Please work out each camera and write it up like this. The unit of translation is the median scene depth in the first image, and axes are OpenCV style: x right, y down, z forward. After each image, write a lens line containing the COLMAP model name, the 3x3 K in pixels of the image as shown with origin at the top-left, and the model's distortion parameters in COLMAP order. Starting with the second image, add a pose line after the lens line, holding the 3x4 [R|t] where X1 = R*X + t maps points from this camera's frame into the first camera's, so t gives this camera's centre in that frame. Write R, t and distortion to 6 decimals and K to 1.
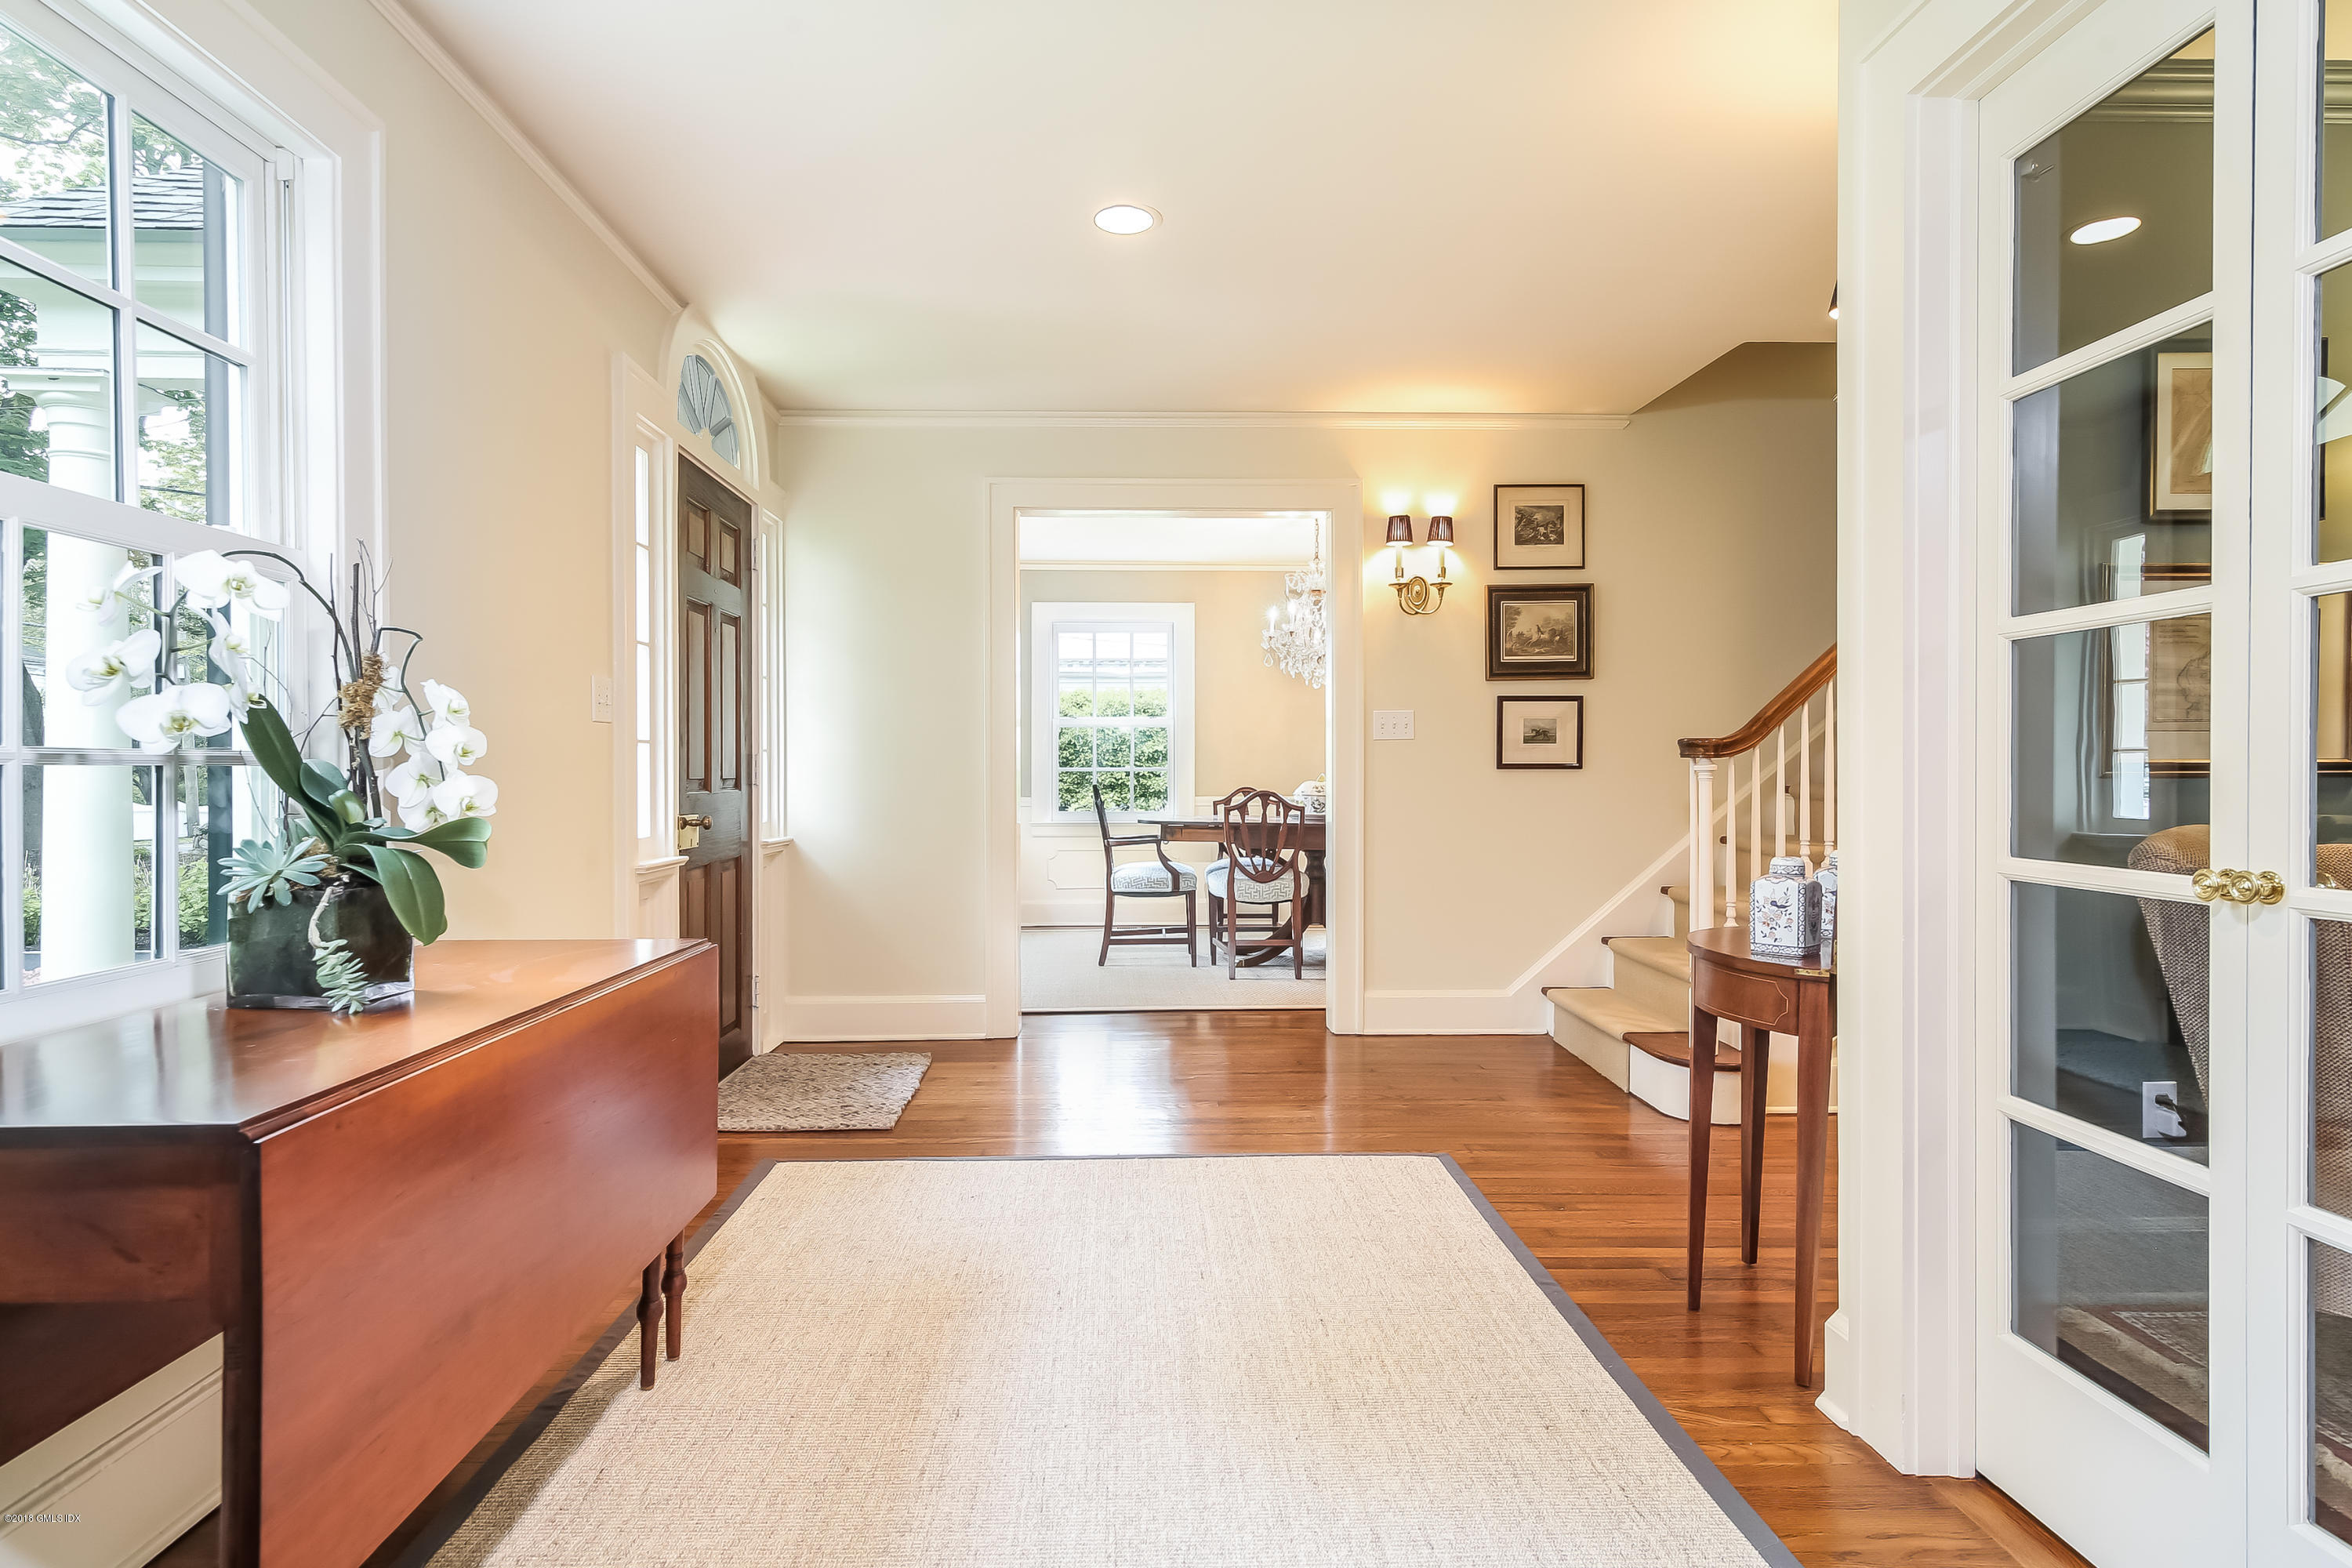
lens RADIAL K [[1280.0, 0, 1176.0], [0, 1280.0, 784.0], [0, 0, 1]] dist [0.000146, -0.000005]
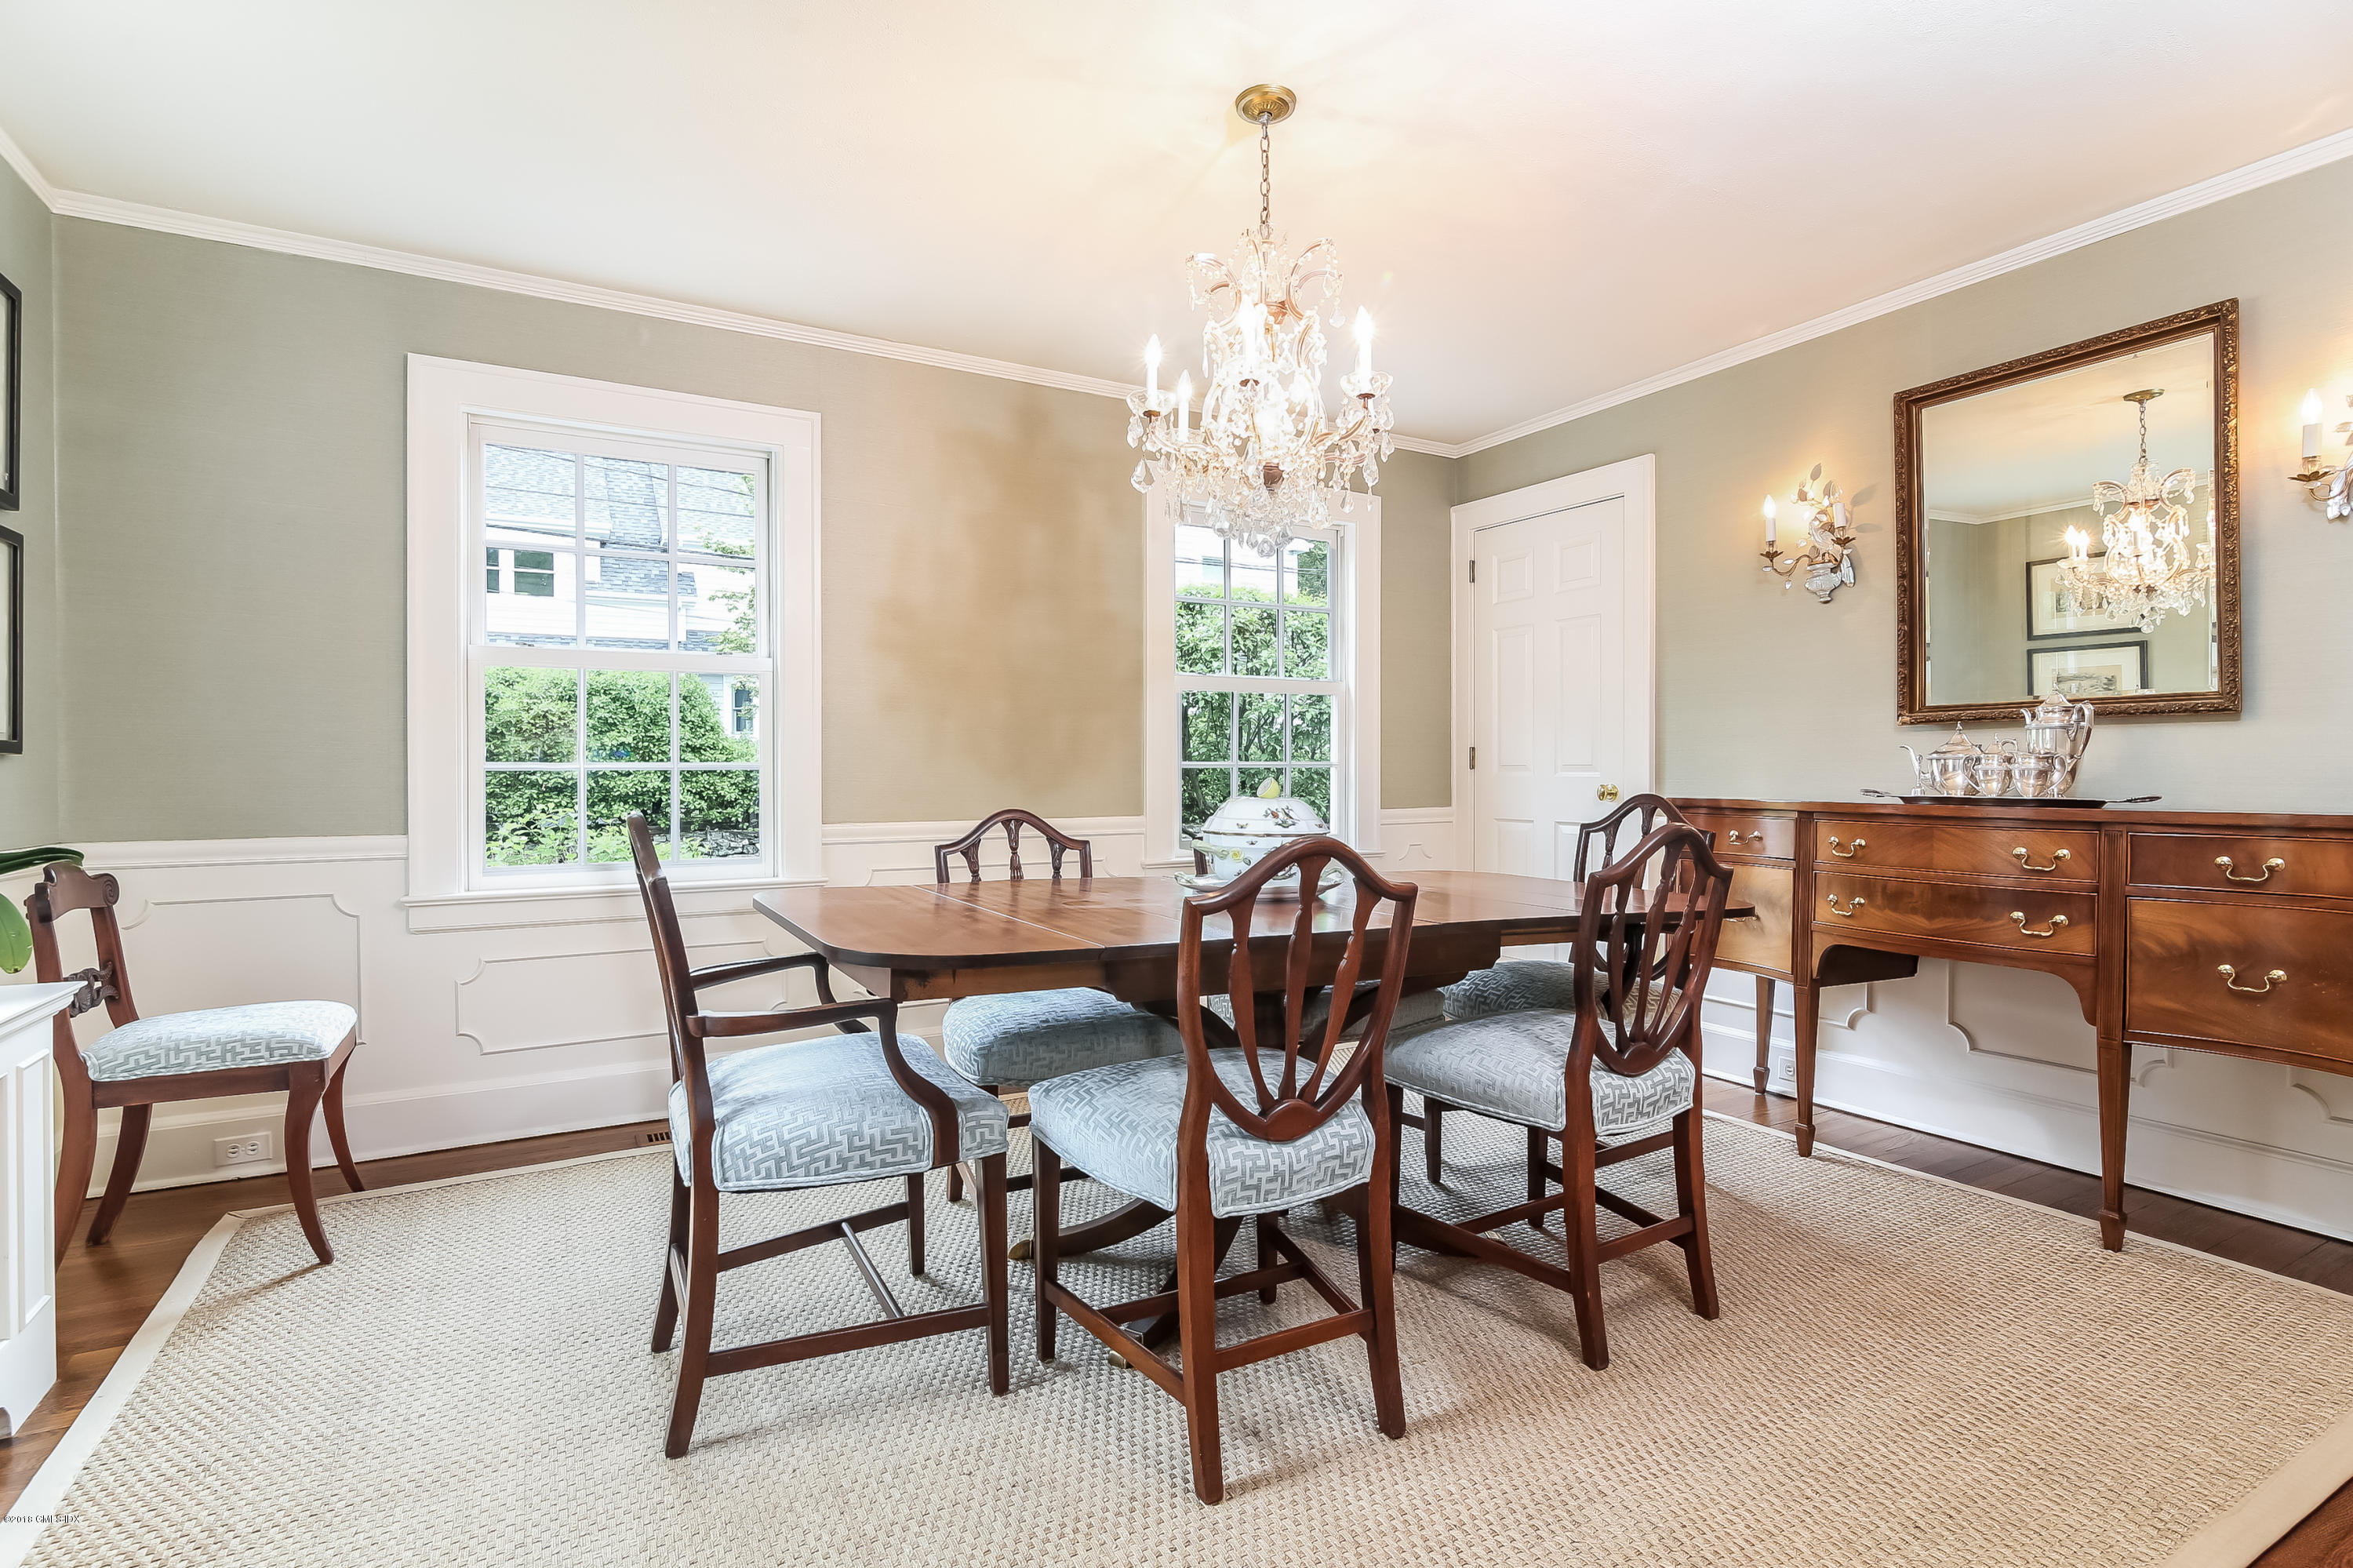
lens RADIAL K [[1111.0, 0, 1178.2], [0, 1111.0, 769.1], [0, 0, 1]] dist [0.010186, -0.000040]
pose [[0.892523, -0.007885, 0.450934, -0.070296], [0.011668, 0.999916, -0.005610, -0.009880], [-0.450852, 0.010269, 0.892540, 0.730635]]
